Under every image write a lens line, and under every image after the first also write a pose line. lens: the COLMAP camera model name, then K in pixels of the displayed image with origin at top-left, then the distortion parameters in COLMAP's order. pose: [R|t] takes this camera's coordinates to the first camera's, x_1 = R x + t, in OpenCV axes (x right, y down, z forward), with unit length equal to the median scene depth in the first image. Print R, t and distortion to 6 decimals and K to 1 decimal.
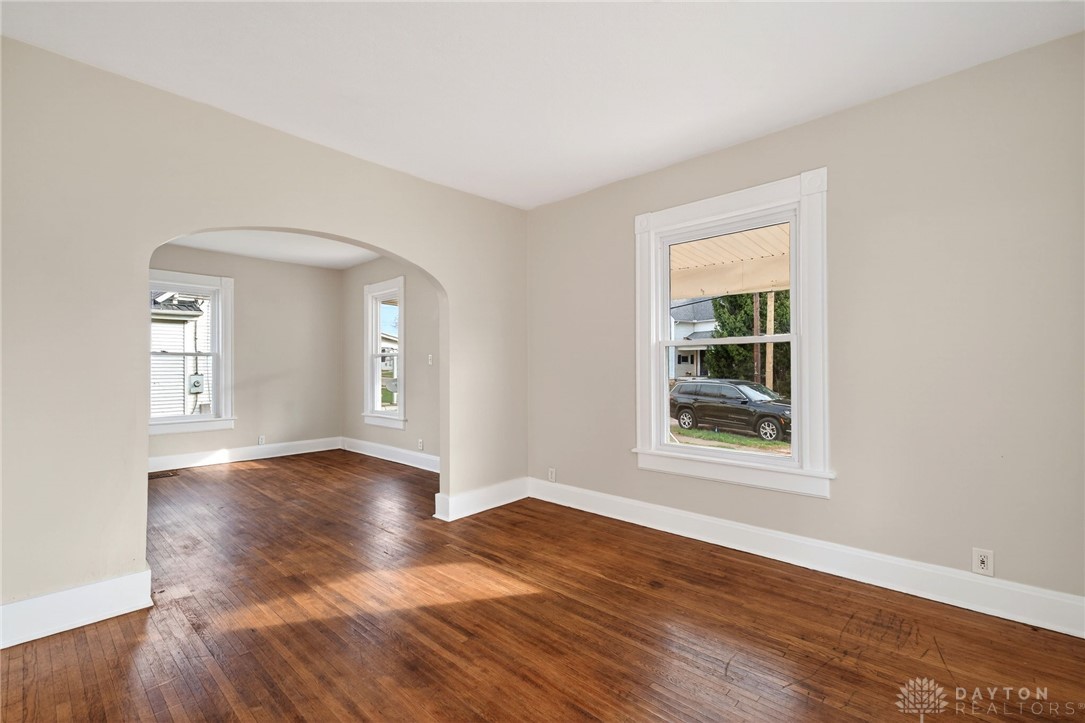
lens RADIAL K [[468.4, 0, 540.3], [0, 468.4, 363.8], [0, 0, 1]] dist [0.001449, -0.000463]
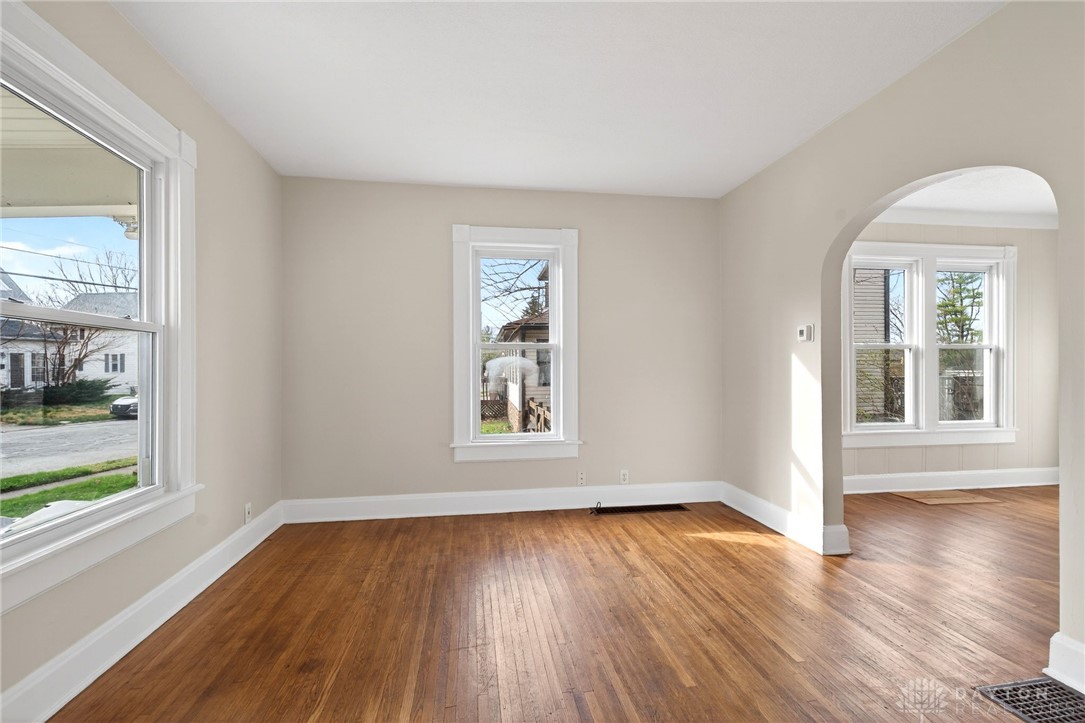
lens RADIAL K [[468.4, 0, 523.3], [0, 468.4, 369.2], [0, 0, 1]] dist [0.001449, -0.000463]
pose [[-0.754317, 0.004141, 0.656498, -0.509531], [0.000098, 0.999981, -0.006195, 0.011530], [-0.656511, -0.004608, -0.754303, 1.390097]]
